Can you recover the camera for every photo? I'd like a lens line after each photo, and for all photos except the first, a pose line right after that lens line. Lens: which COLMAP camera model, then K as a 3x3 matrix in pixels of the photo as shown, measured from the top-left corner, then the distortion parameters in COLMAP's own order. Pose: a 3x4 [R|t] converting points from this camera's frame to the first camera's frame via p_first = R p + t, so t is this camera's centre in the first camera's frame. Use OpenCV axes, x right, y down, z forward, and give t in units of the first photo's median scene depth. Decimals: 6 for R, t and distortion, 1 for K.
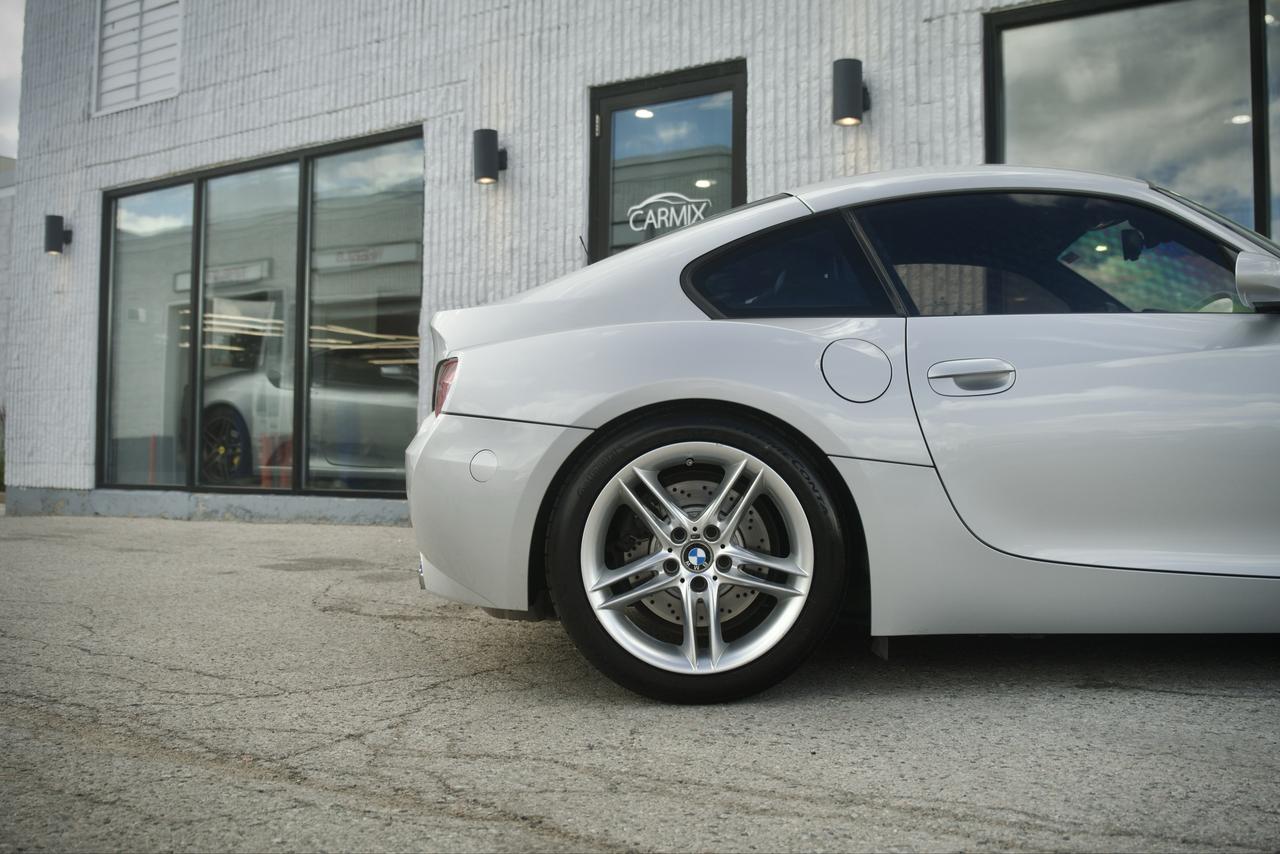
lens RADIAL K [[1353.3, 0, 640.0], [0, 1353.3, 427.0], [0, 0, 1]] dist [-0.130941, 0.097499]
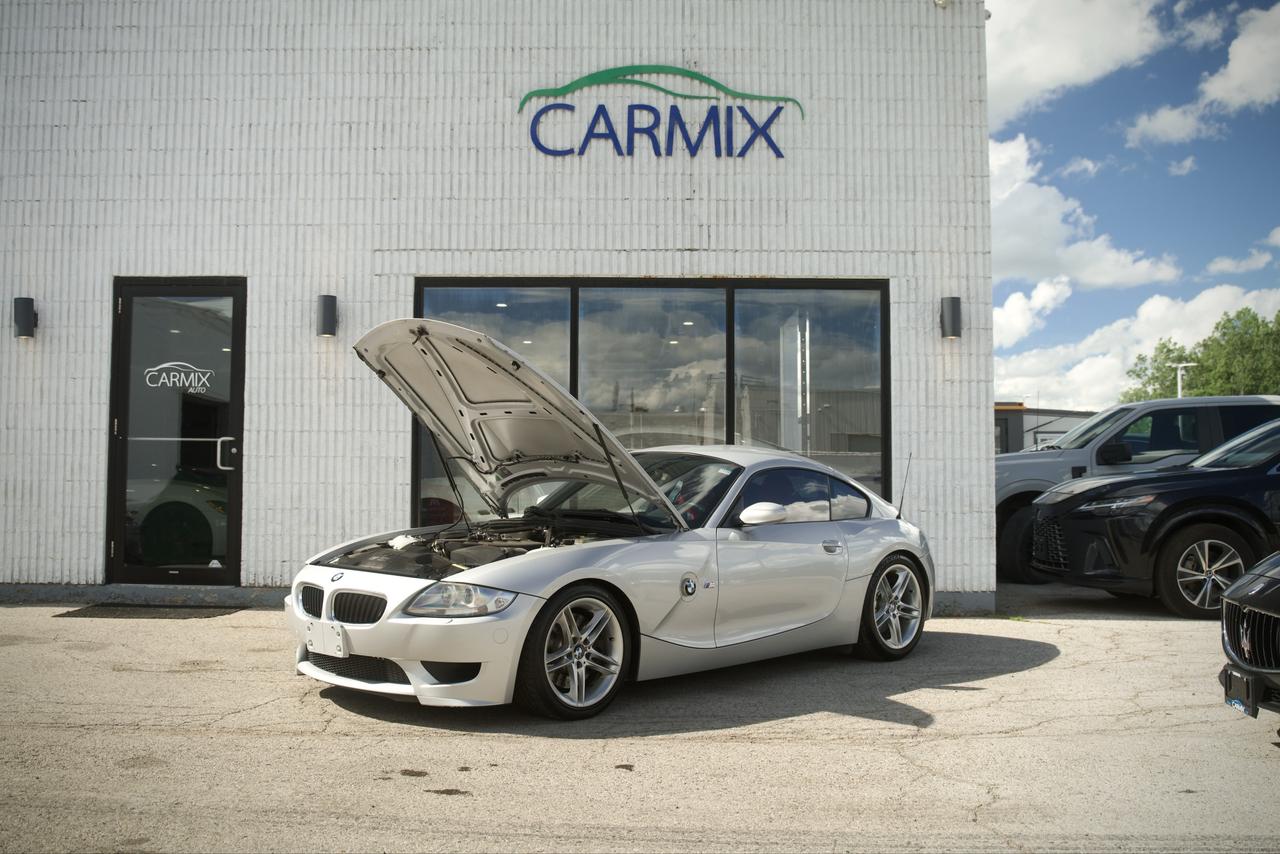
lens RADIAL K [[1361.5, 0, 640.0], [0, 1361.5, 427.0], [0, 0, 1]] dist [-0.138809, 0.116844]
pose [[0.812164, 0.027888, 0.582762, -0.387374], [-0.016925, 0.999563, -0.024246, -0.076708], [-0.583183, 0.009829, 0.812281, -0.404494]]
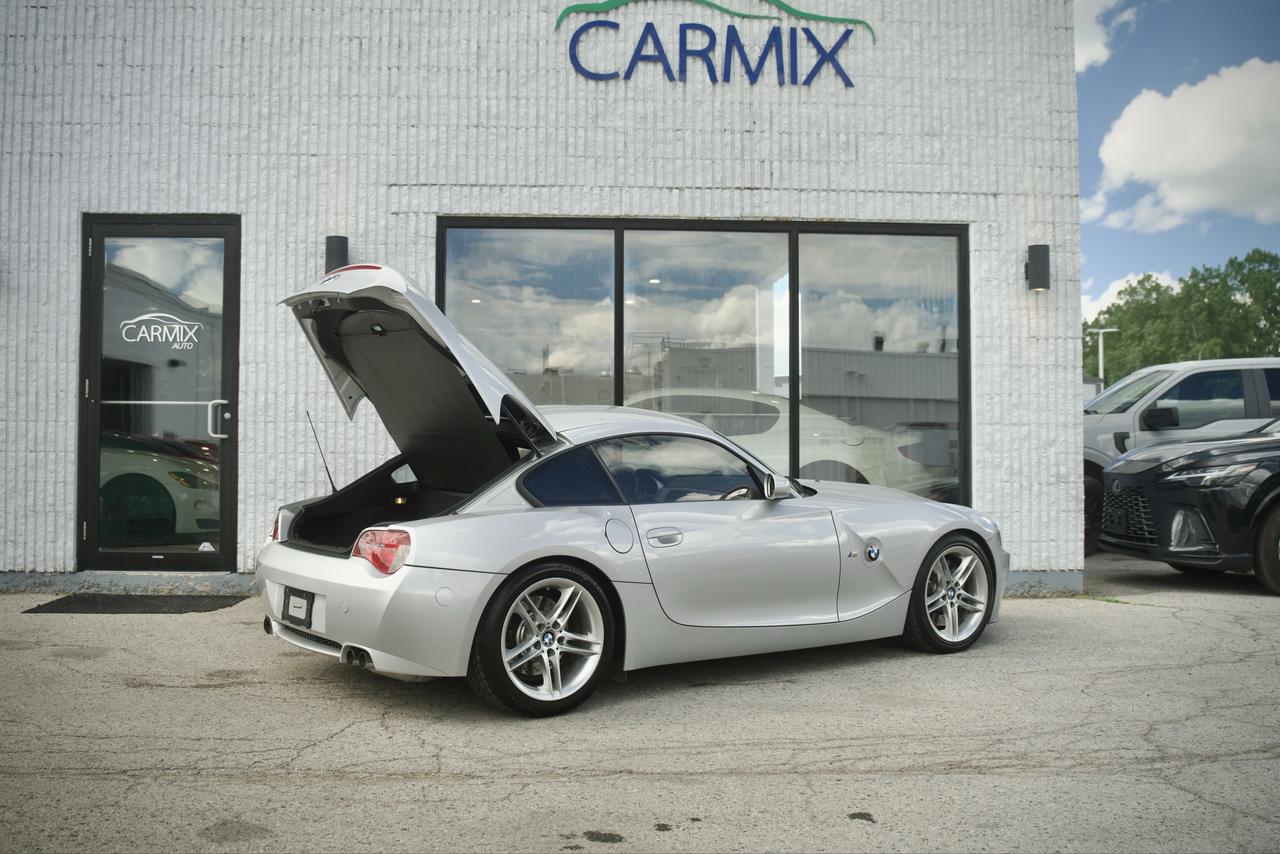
lens RADIAL K [[1361.5, 0, 640.0], [0, 1361.5, 427.0], [0, 0, 1]] dist [-0.138809, 0.116844]
pose [[0.768155, 0.011610, 0.640159, -0.402032], [-0.015345, 0.999882, 0.000279, -0.075024], [-0.640080, -0.010037, 0.768243, -0.196947]]
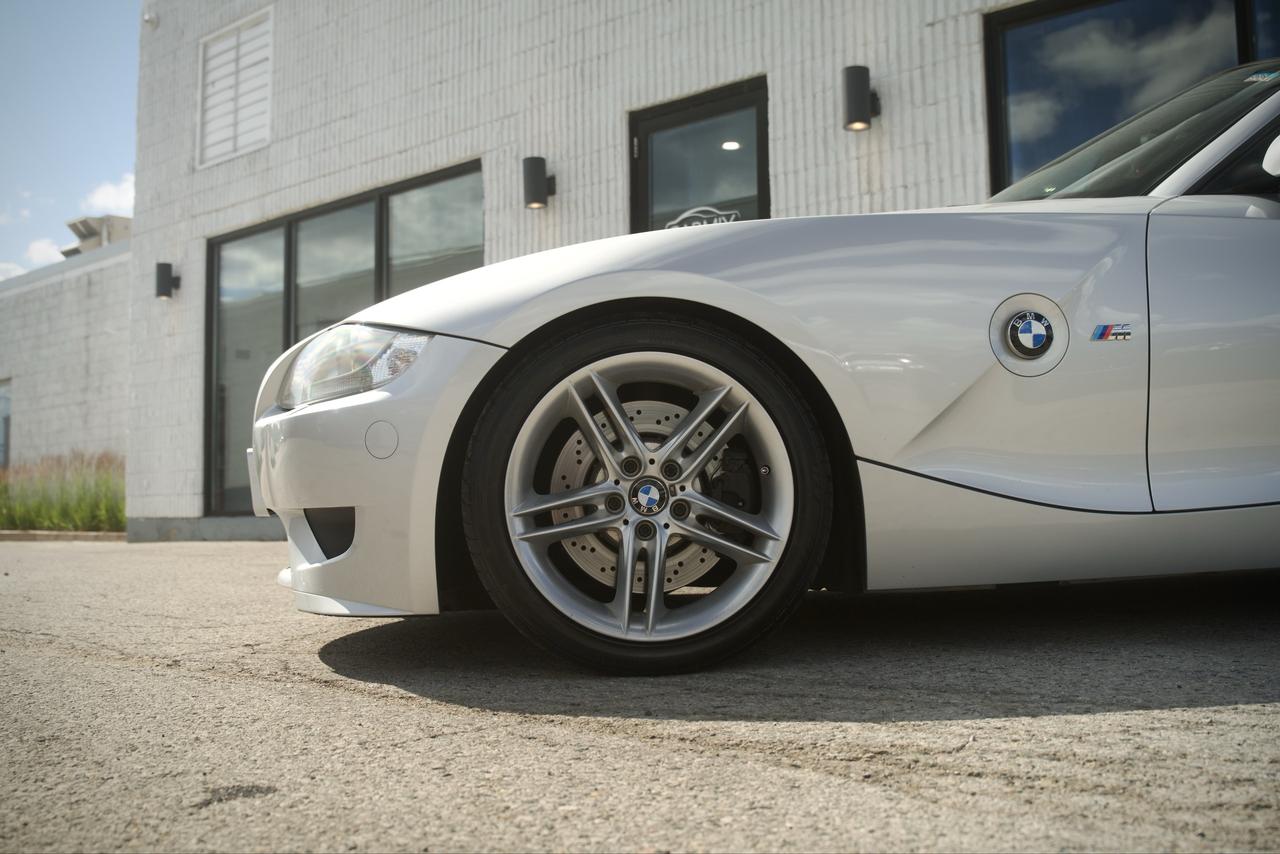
lens RADIAL K [[1353.3, 0, 640.0], [0, 1353.3, 427.0], [0, 0, 1]] dist [-0.130941, 0.097499]
pose [[0.992802, -0.029252, -0.116136, 0.086453], [0.024967, 0.998959, -0.038179, 0.032986], [0.117132, 0.035004, 0.992499, -0.032007]]
